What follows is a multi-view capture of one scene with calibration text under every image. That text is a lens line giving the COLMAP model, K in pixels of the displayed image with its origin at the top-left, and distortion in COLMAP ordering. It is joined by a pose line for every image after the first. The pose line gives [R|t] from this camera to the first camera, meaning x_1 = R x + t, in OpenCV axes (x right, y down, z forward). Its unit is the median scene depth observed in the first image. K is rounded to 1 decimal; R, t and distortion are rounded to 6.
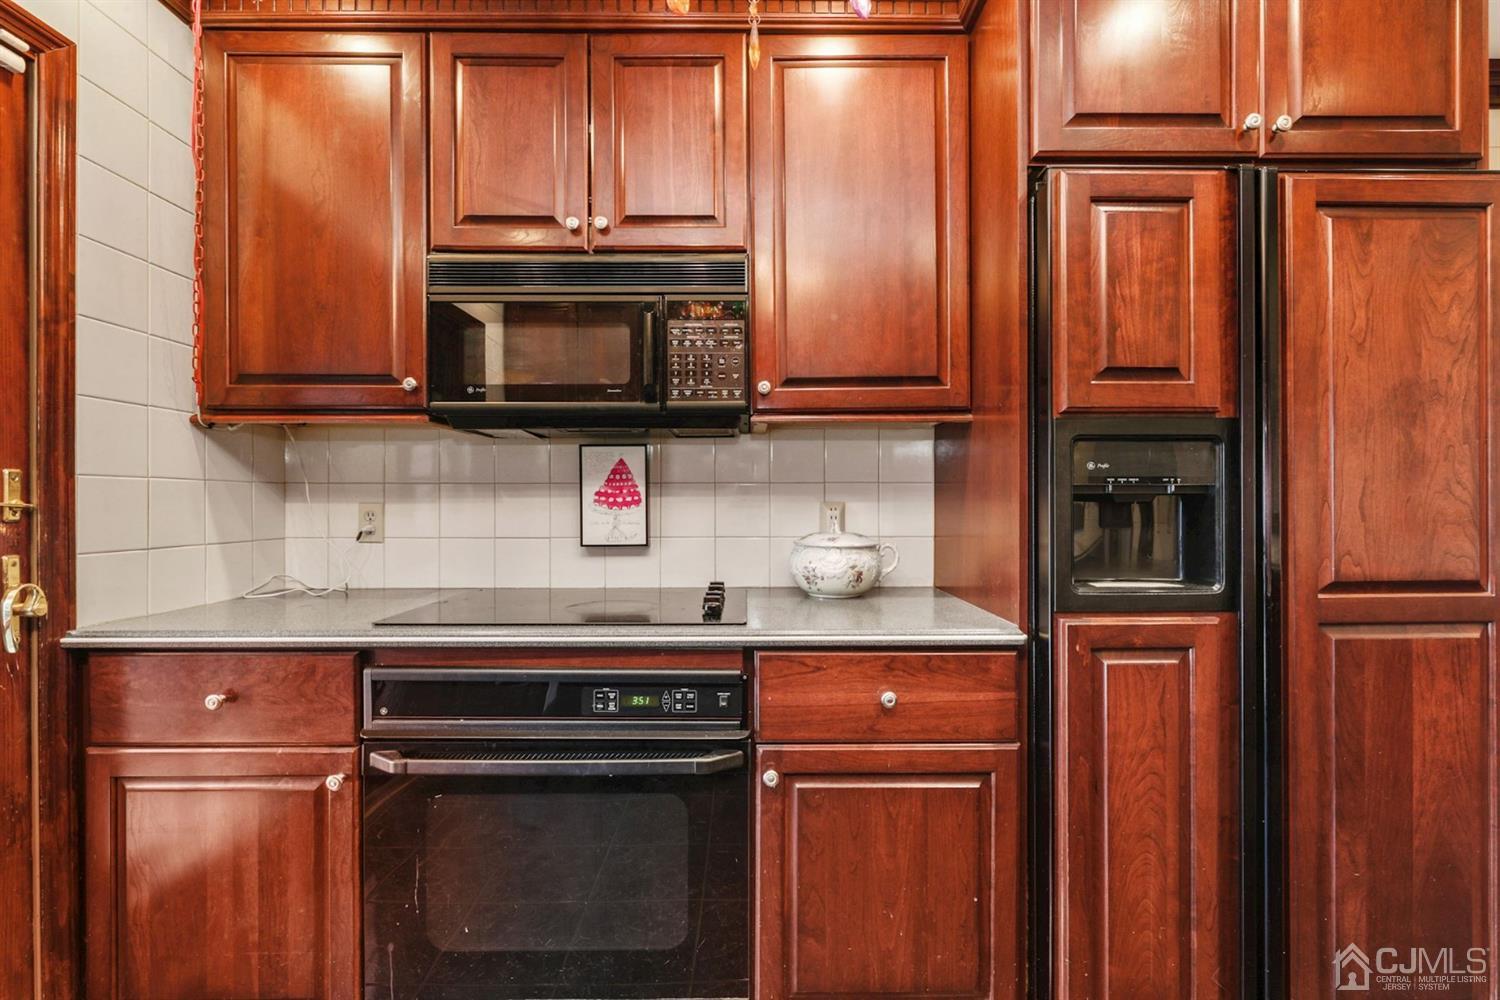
lens RADIAL K [[675.7, 0, 751.3], [0, 675.7, 511.7], [0, 0, 1]] dist [-0.000236, -0.000006]
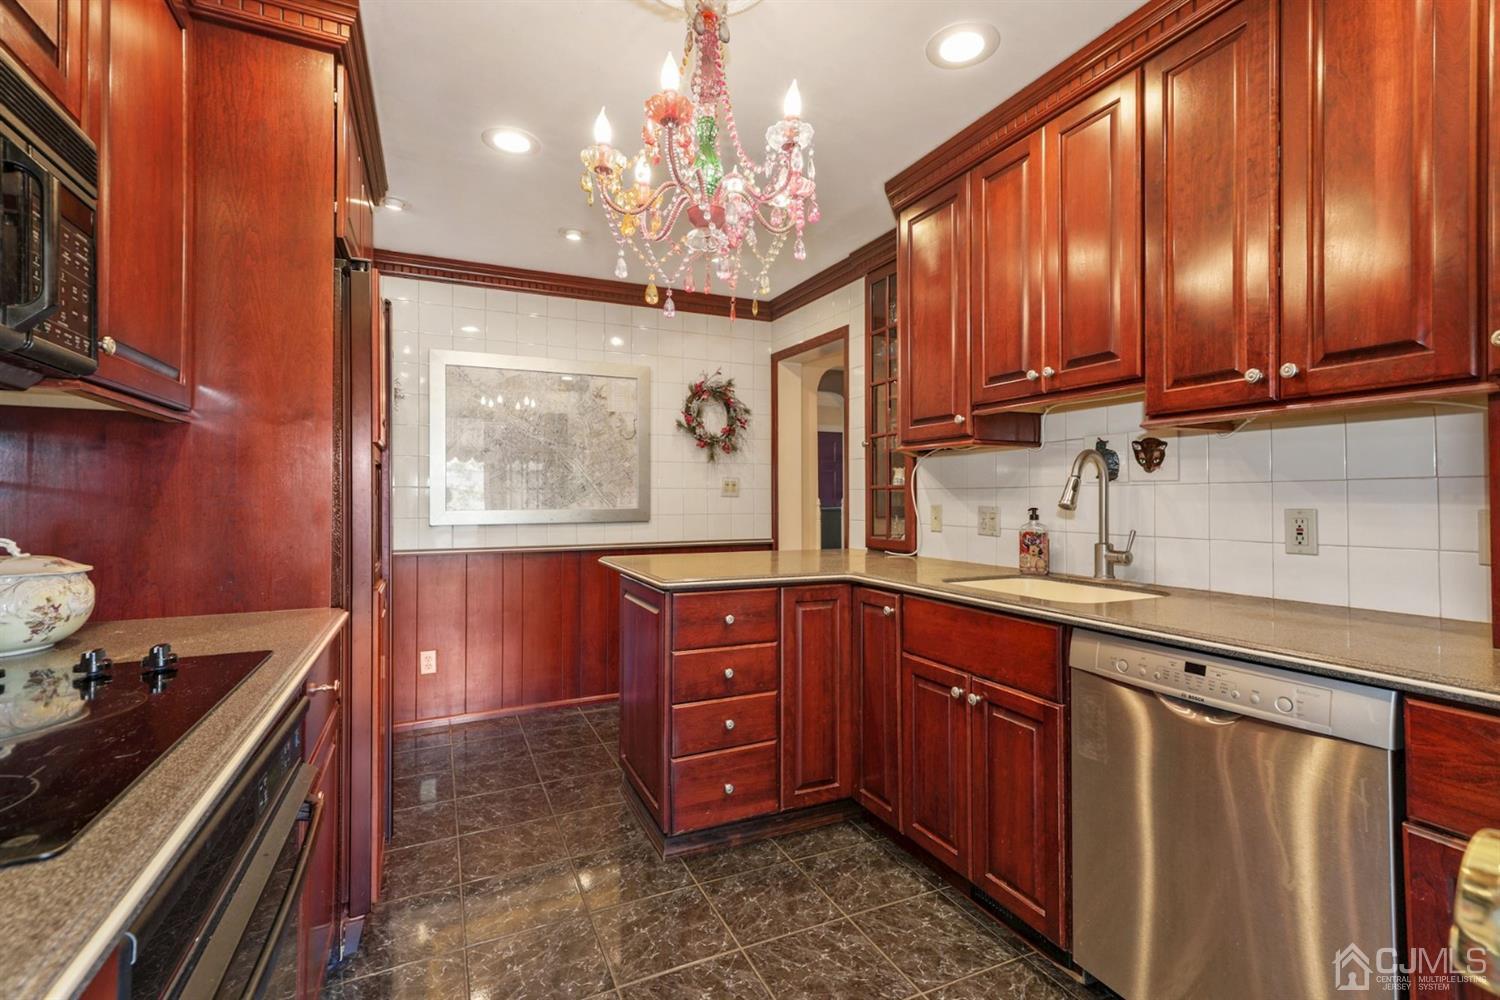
lens RADIAL K [[677.1, 0, 758.2], [0, 677.1, 501.5], [0, 0, 1]] dist [-0.000008, 0.000038]
pose [[0.425264, 0.002924, -0.905064, 0.340719], [-0.016847, 0.999847, -0.004686, 0.000326], [0.904912, 0.017240, 0.425249, 0.000373]]
